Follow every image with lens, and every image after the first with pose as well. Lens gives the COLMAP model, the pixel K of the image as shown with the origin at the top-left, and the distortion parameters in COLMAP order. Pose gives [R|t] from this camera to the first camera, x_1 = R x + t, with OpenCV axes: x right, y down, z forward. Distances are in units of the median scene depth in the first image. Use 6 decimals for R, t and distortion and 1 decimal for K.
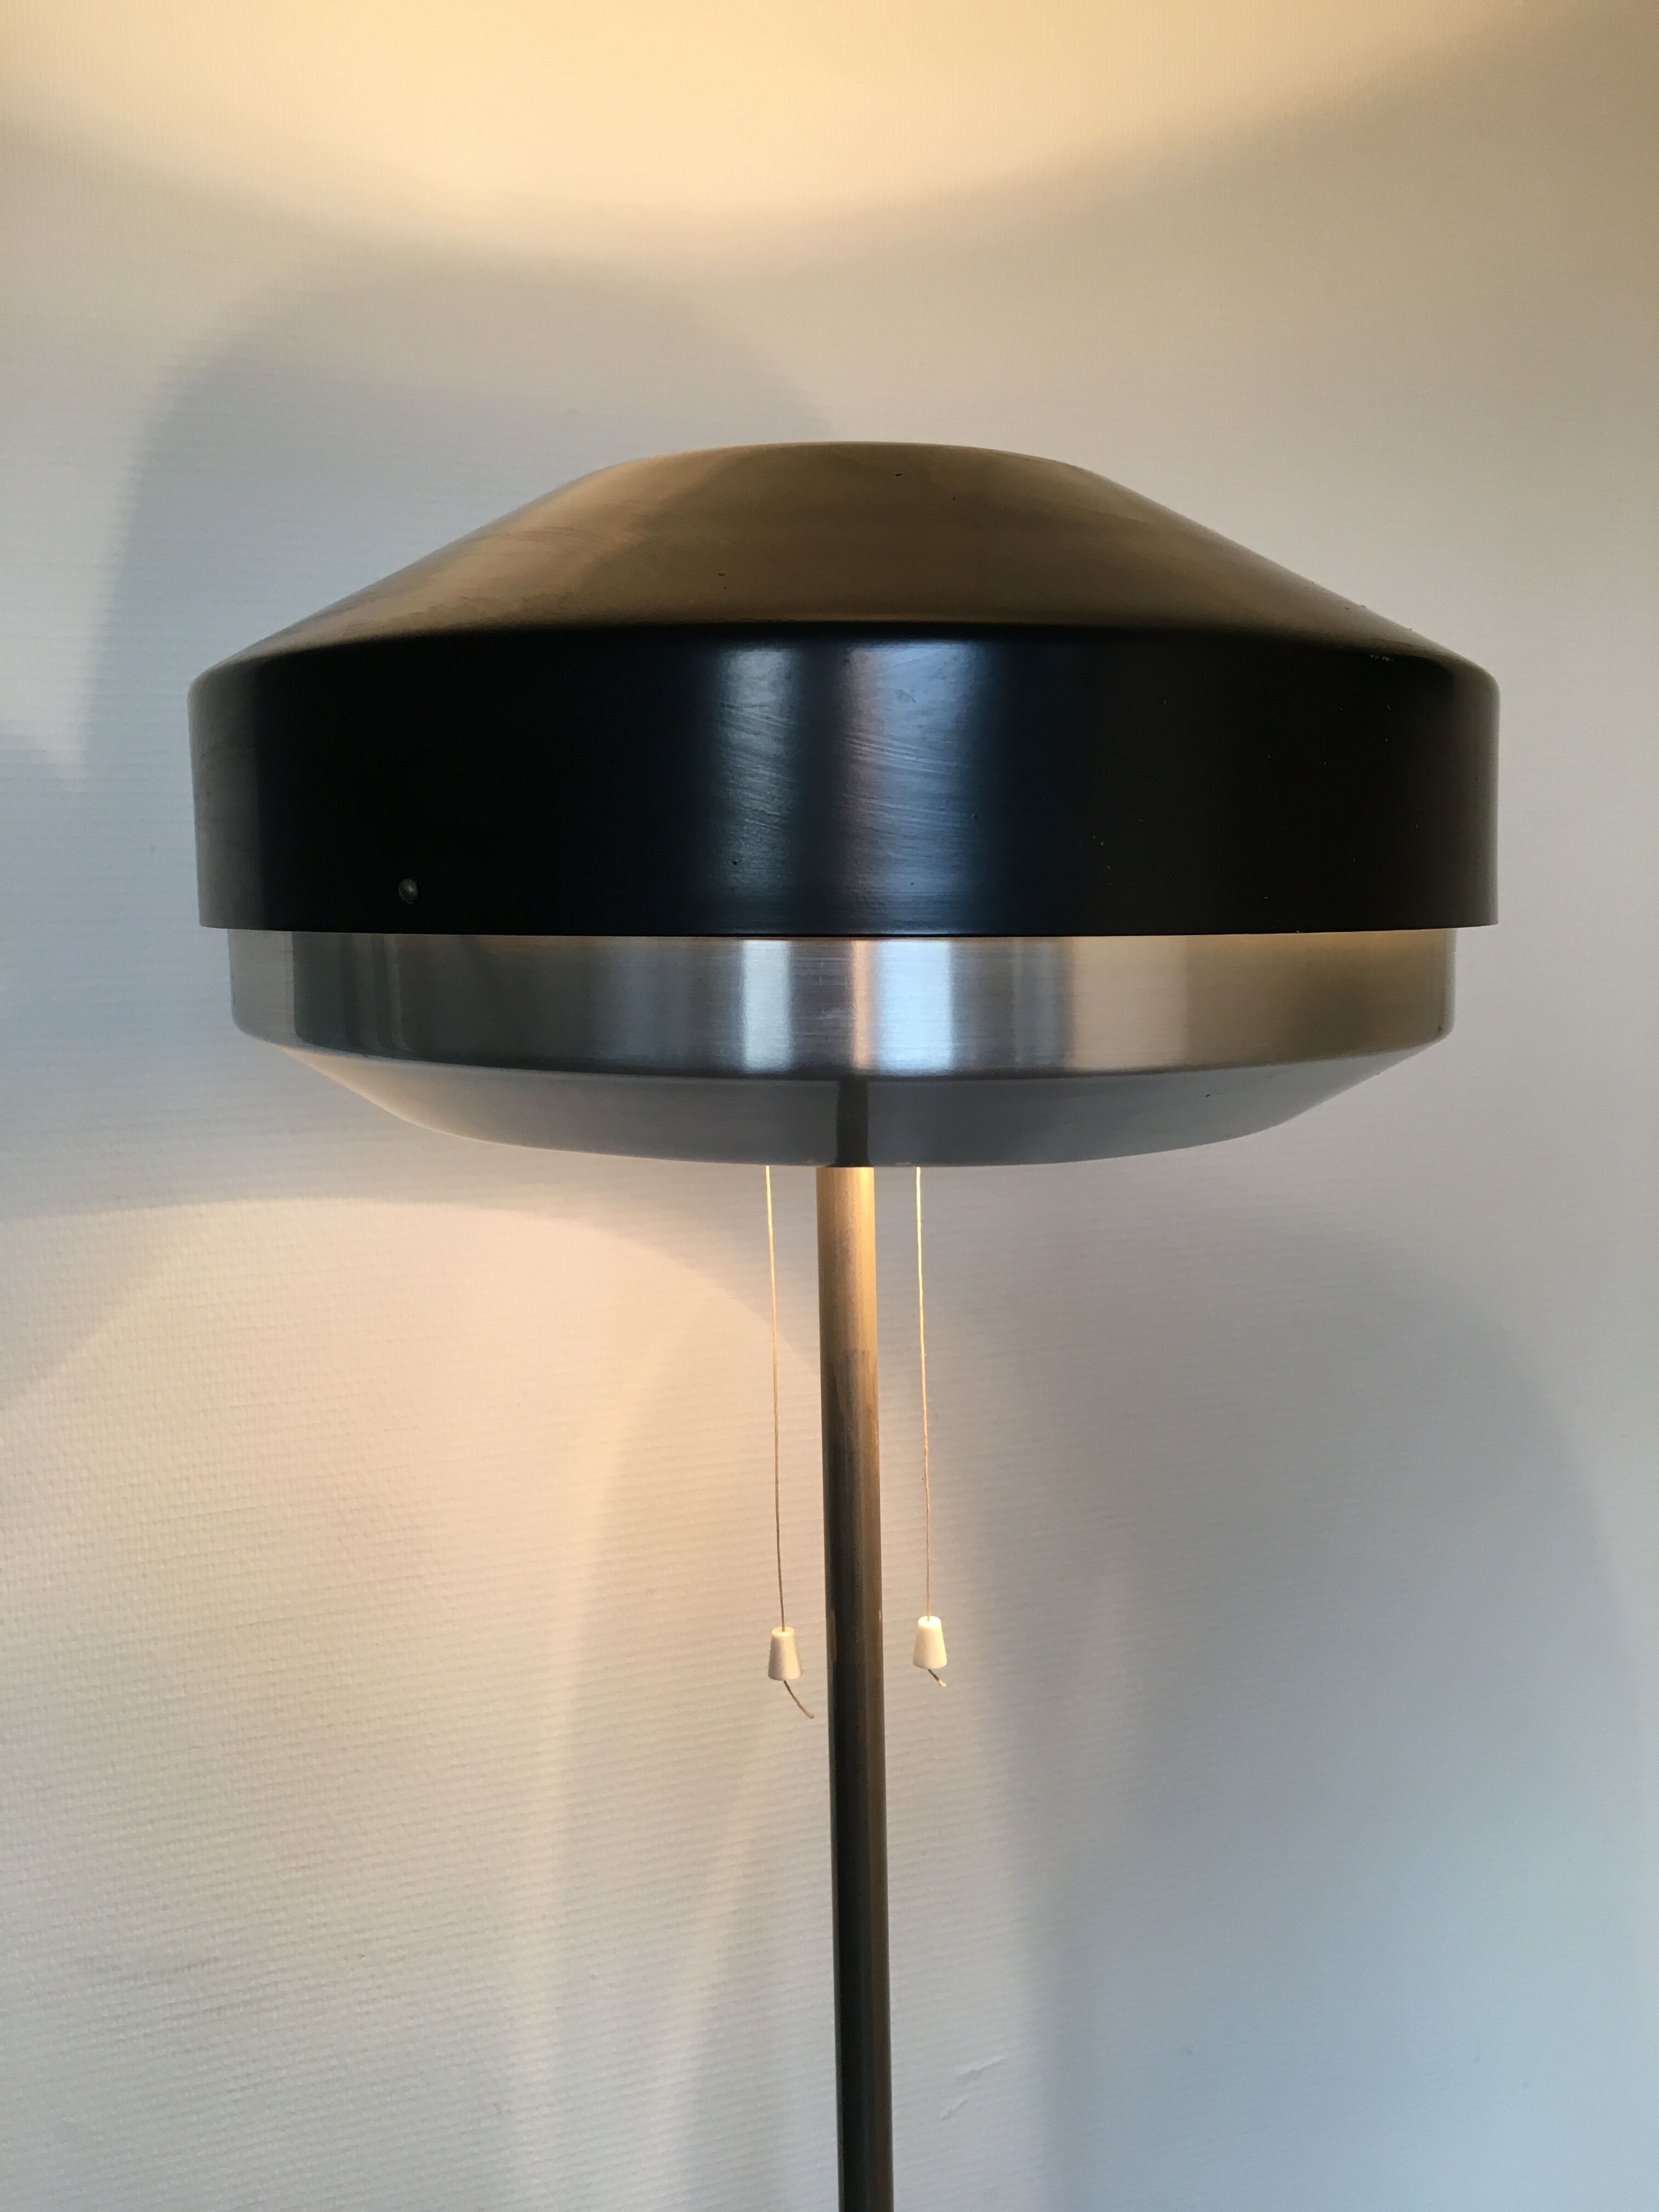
lens RADIAL K [[1912.2, 0, 829.5], [0, 1912.2, 1106.0], [0, 0, 1]] dist [0.114950, -0.172043]
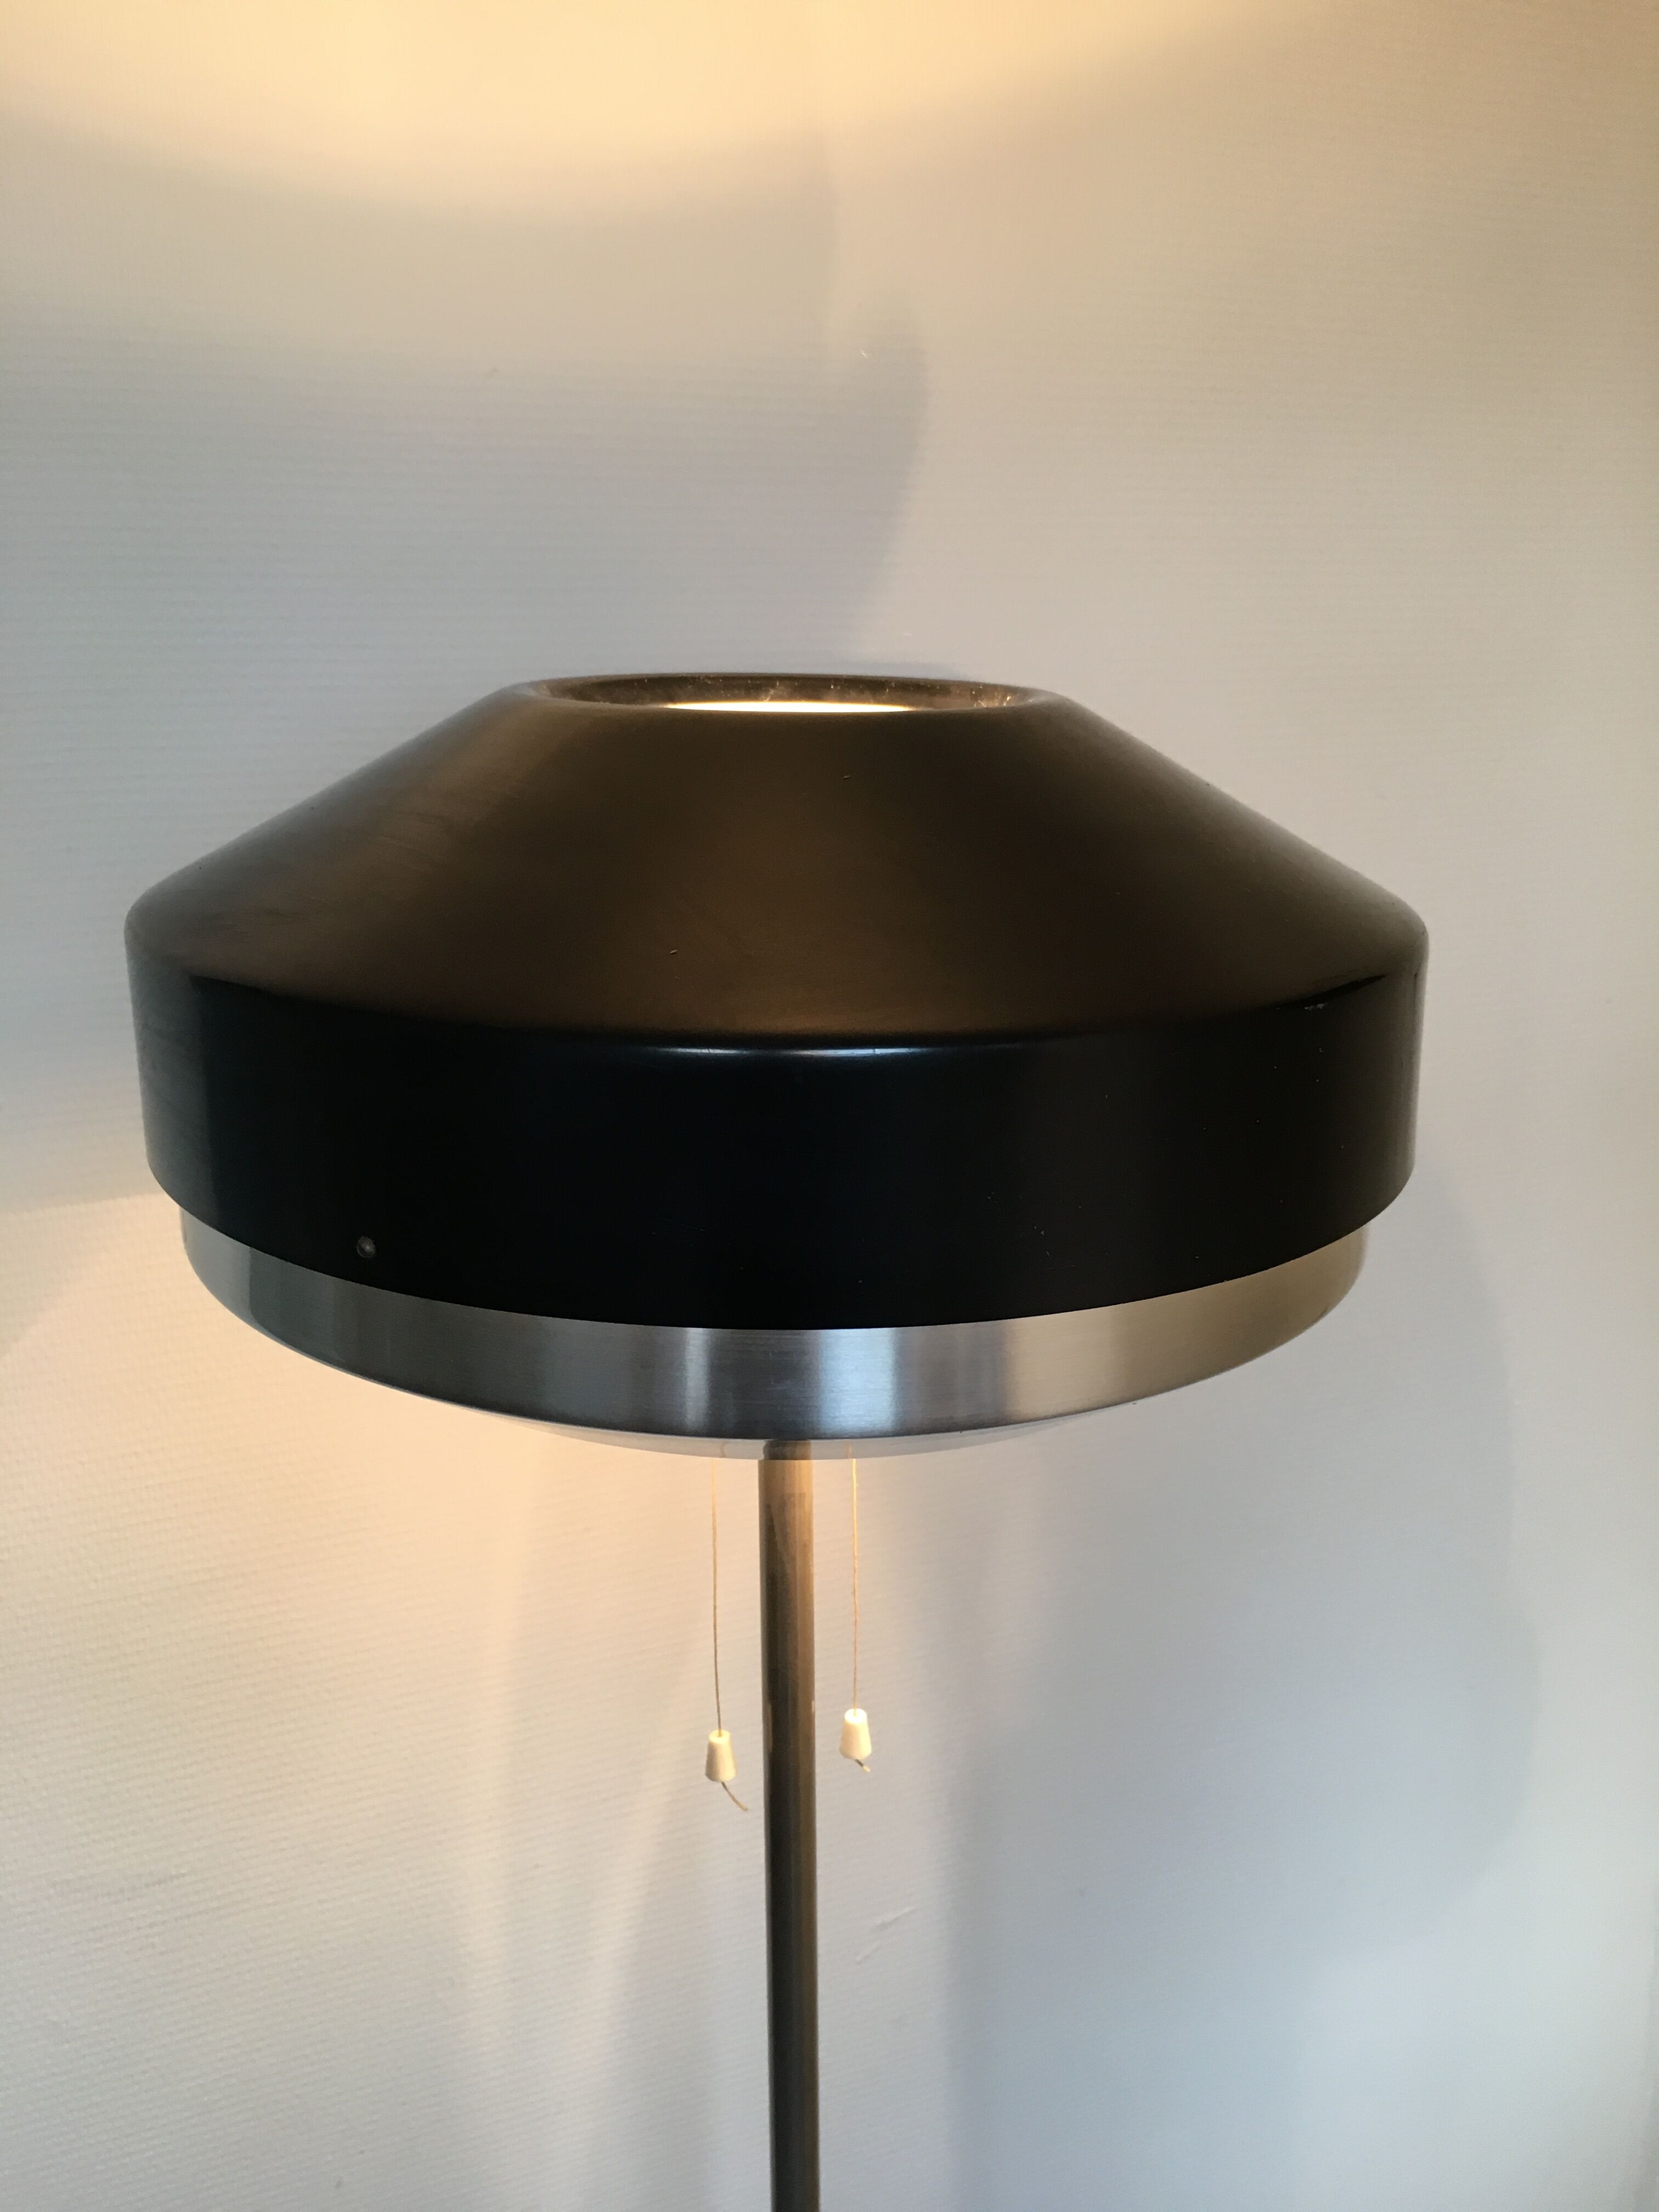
lens RADIAL K [[1912.2, 0, 829.5], [0, 1912.2, 1106.0], [0, 0, 1]] dist [0.114950, -0.172043]
pose [[0.999119, 0.003776, 0.041801, -0.006165], [-0.010634, 0.986220, 0.165096, -0.163250], [-0.040602, -0.165395, 0.985391, -0.002166]]
